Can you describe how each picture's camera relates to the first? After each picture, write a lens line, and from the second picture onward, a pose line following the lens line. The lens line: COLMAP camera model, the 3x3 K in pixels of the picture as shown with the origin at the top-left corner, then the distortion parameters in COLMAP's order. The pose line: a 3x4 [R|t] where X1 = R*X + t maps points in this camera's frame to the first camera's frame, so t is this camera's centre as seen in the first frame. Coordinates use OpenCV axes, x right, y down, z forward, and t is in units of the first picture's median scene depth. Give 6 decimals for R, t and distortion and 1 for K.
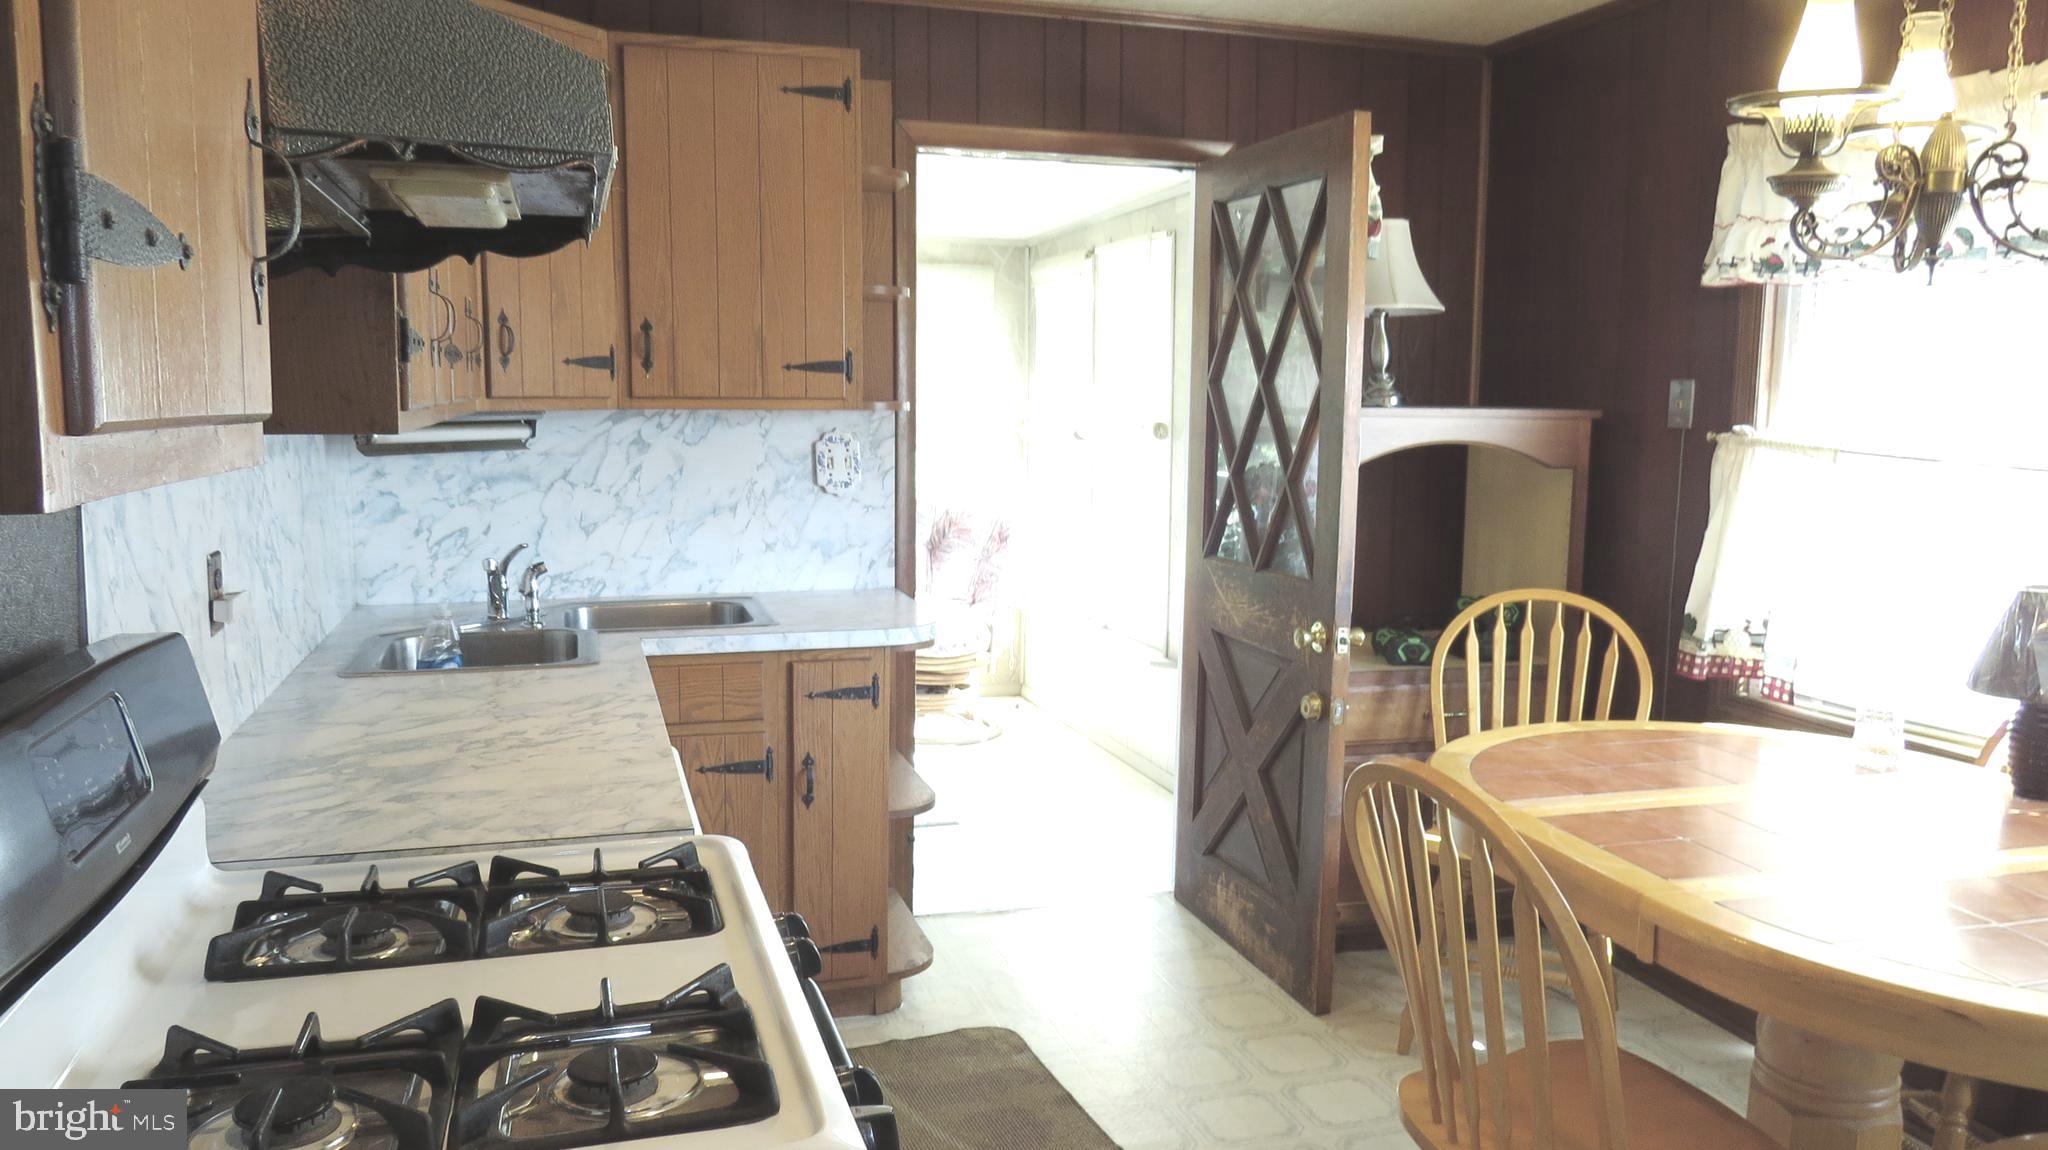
lens RADIAL K [[1450.3, 0, 1014.3], [0, 1450.3, 568.0], [0, 0, 1]] dist [-0.019672, -0.009771]
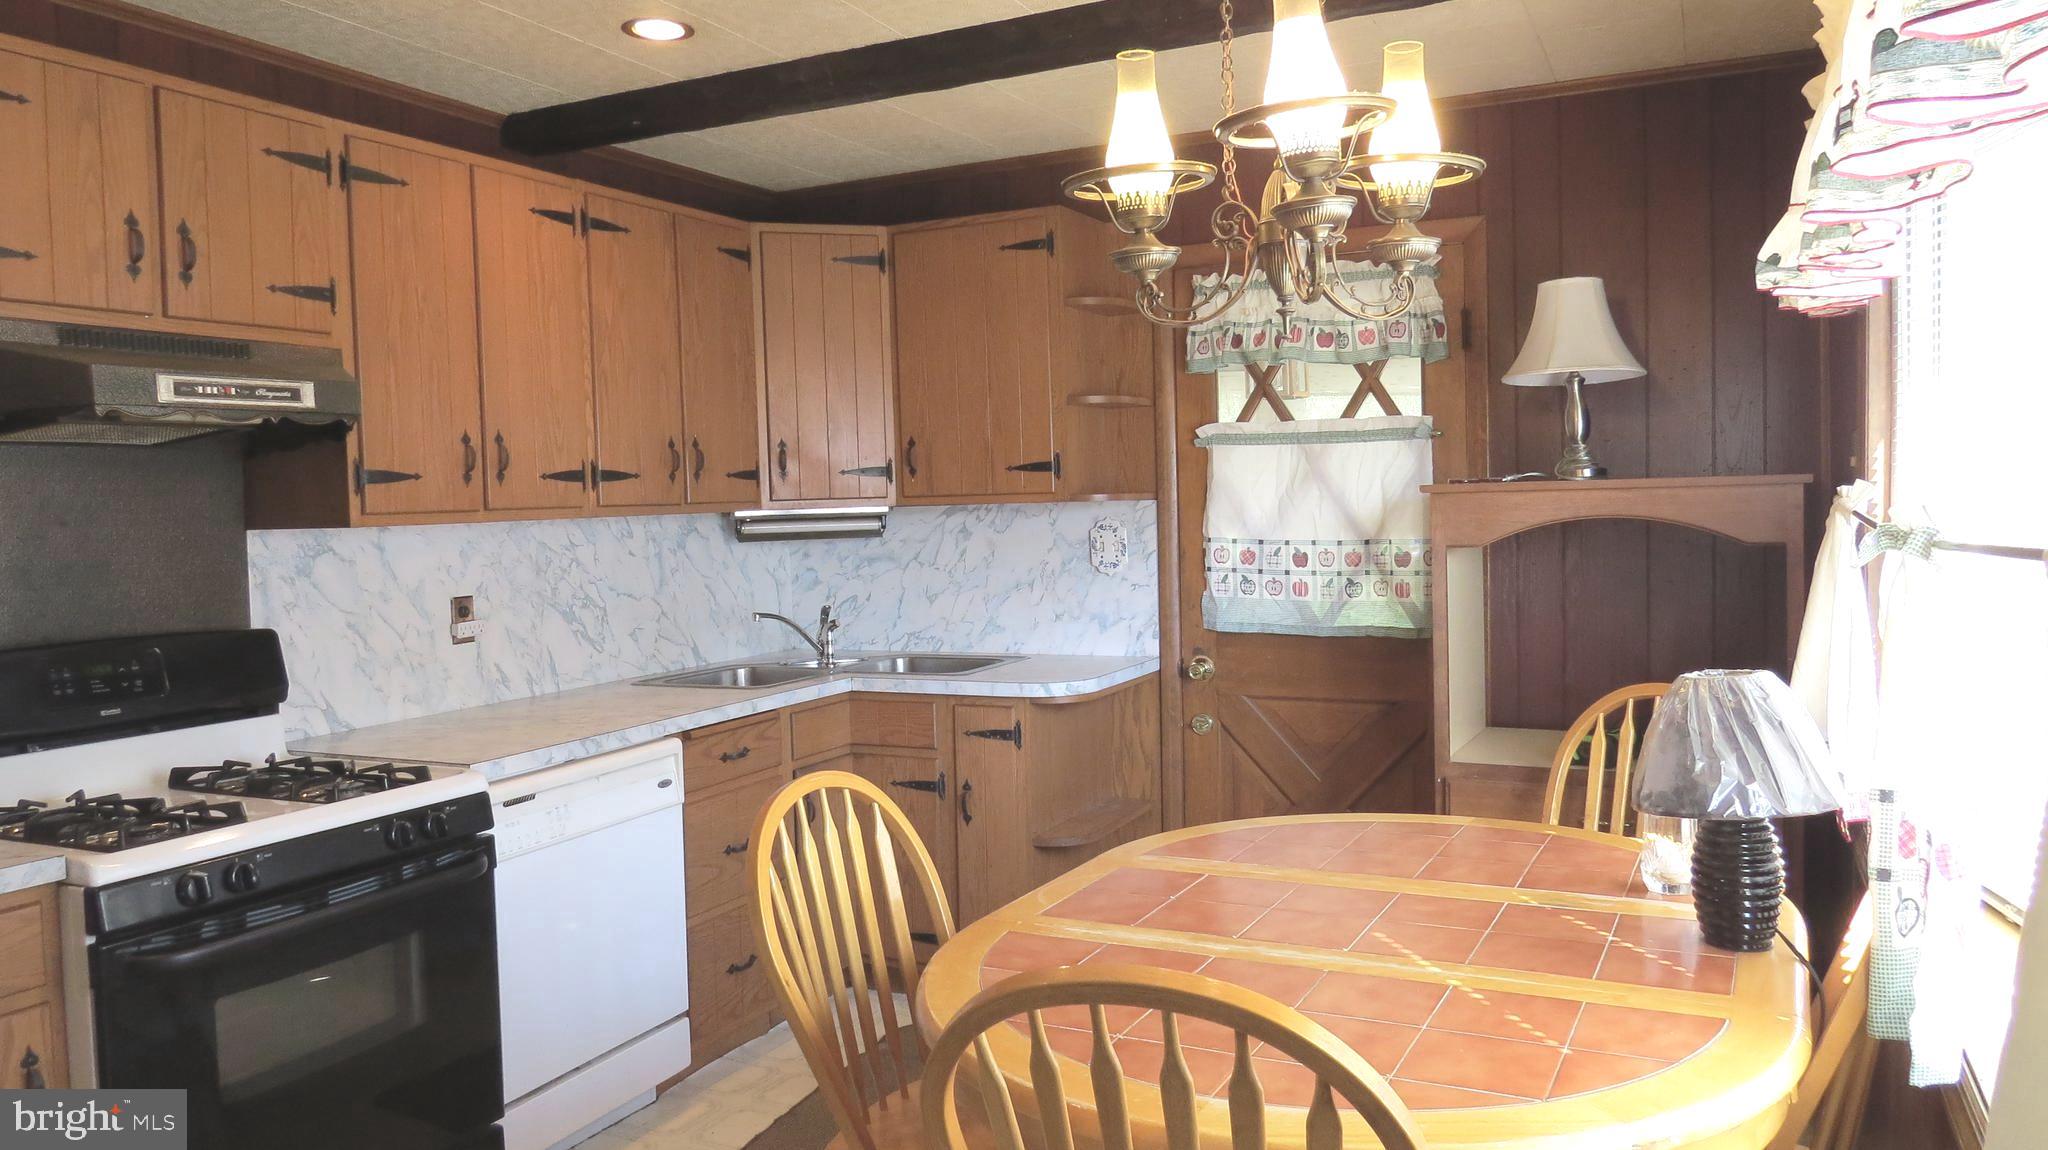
lens RADIAL K [[1450.3, 0, 1015.1], [0, 1450.3, 559.5], [0, 0, 1]] dist [-0.019672, -0.009771]
pose [[0.727668, -0.001126, -0.685928, 0.650024], [-0.050405, 0.997207, -0.055109, 0.005991], [0.684075, 0.074675, 0.725579, 0.108168]]
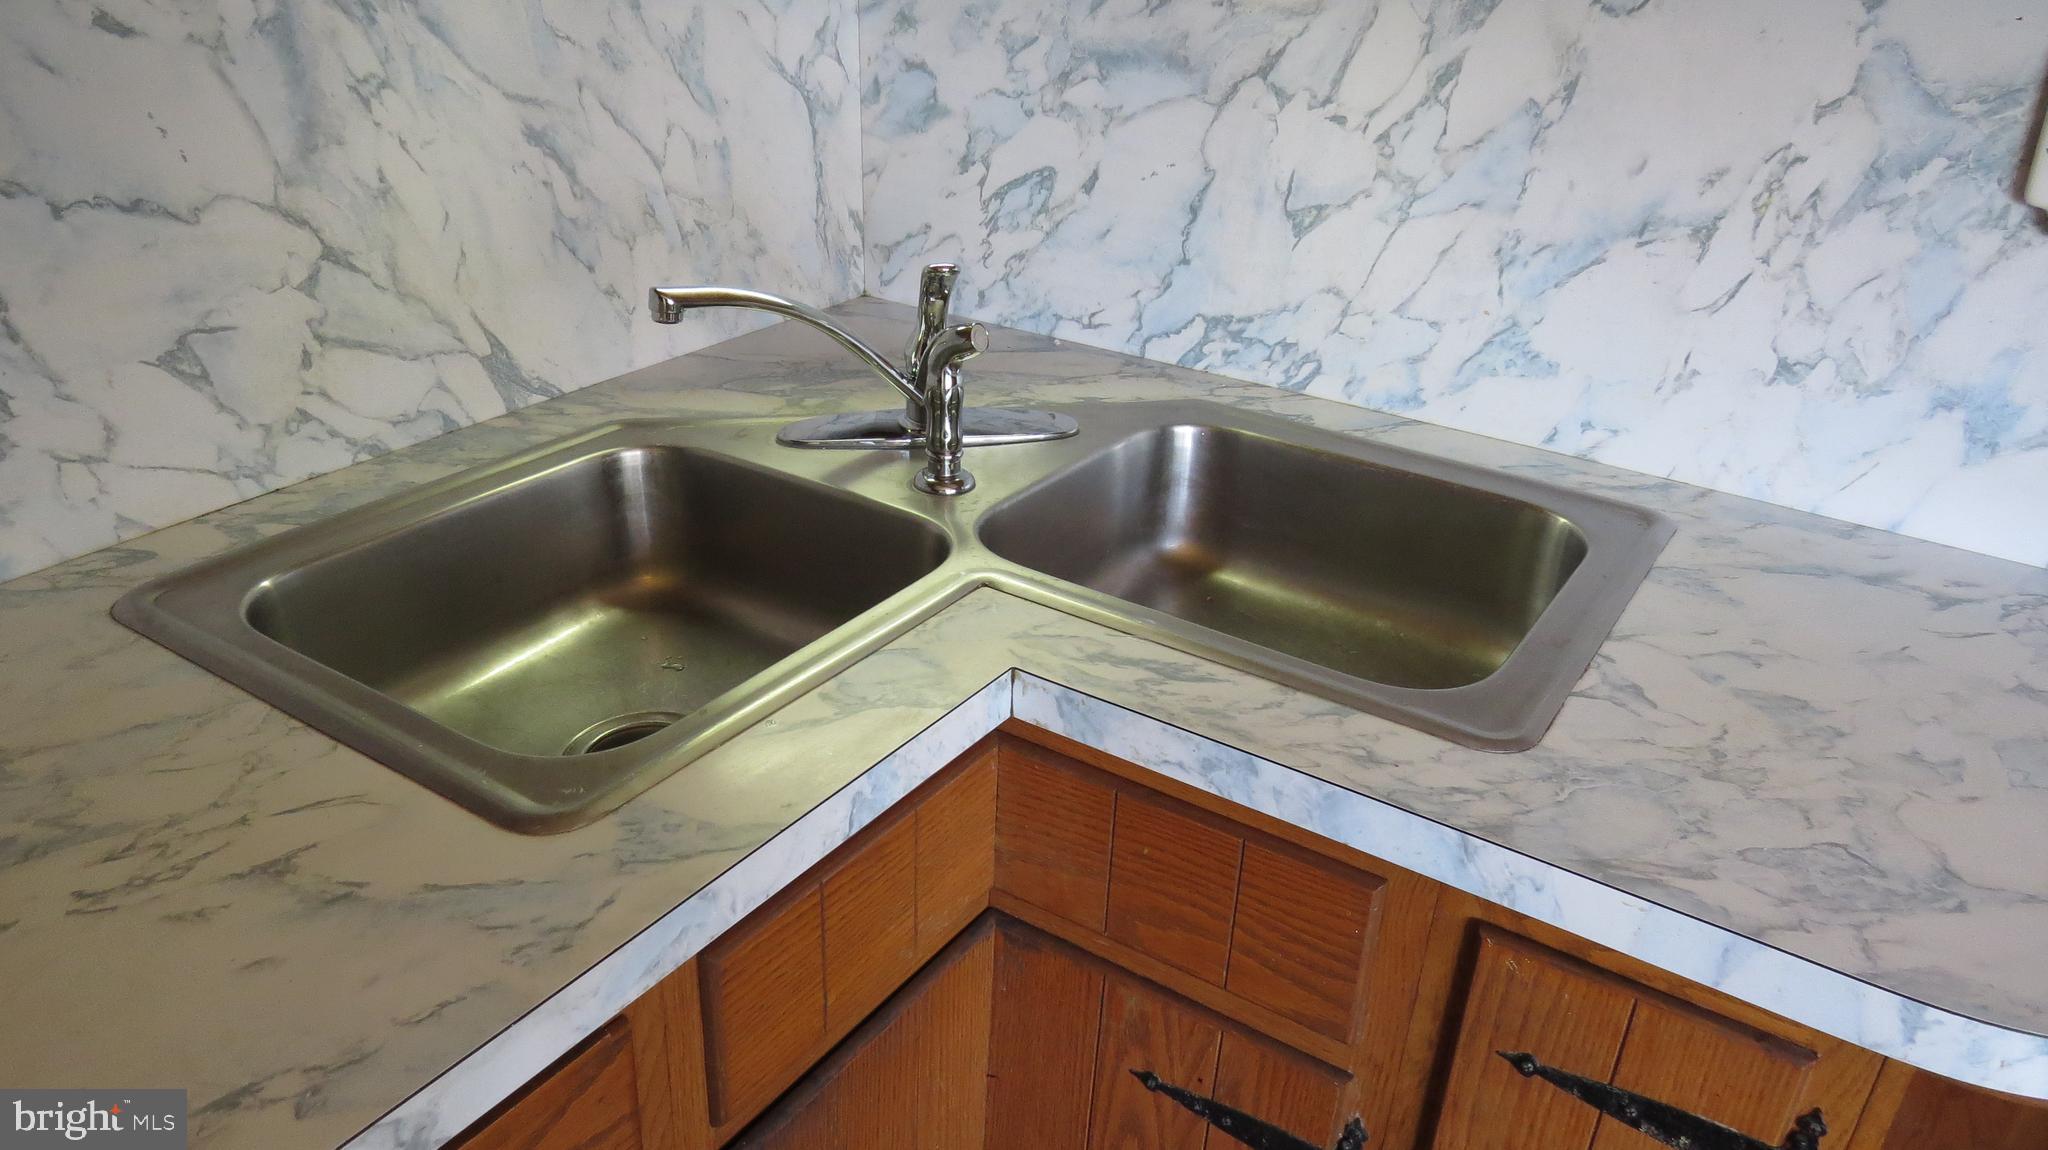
lens RADIAL K [[1450.3, 0, 1032.5], [0, 1450.3, 574.0], [0, 0, 1]] dist [-0.019672, -0.009771]
pose [[0.638544, 0.353455, -0.683616, -0.043030], [-0.123916, 0.923922, 0.361956, -0.070225], [0.759544, -0.146414, 0.633764, 0.688052]]
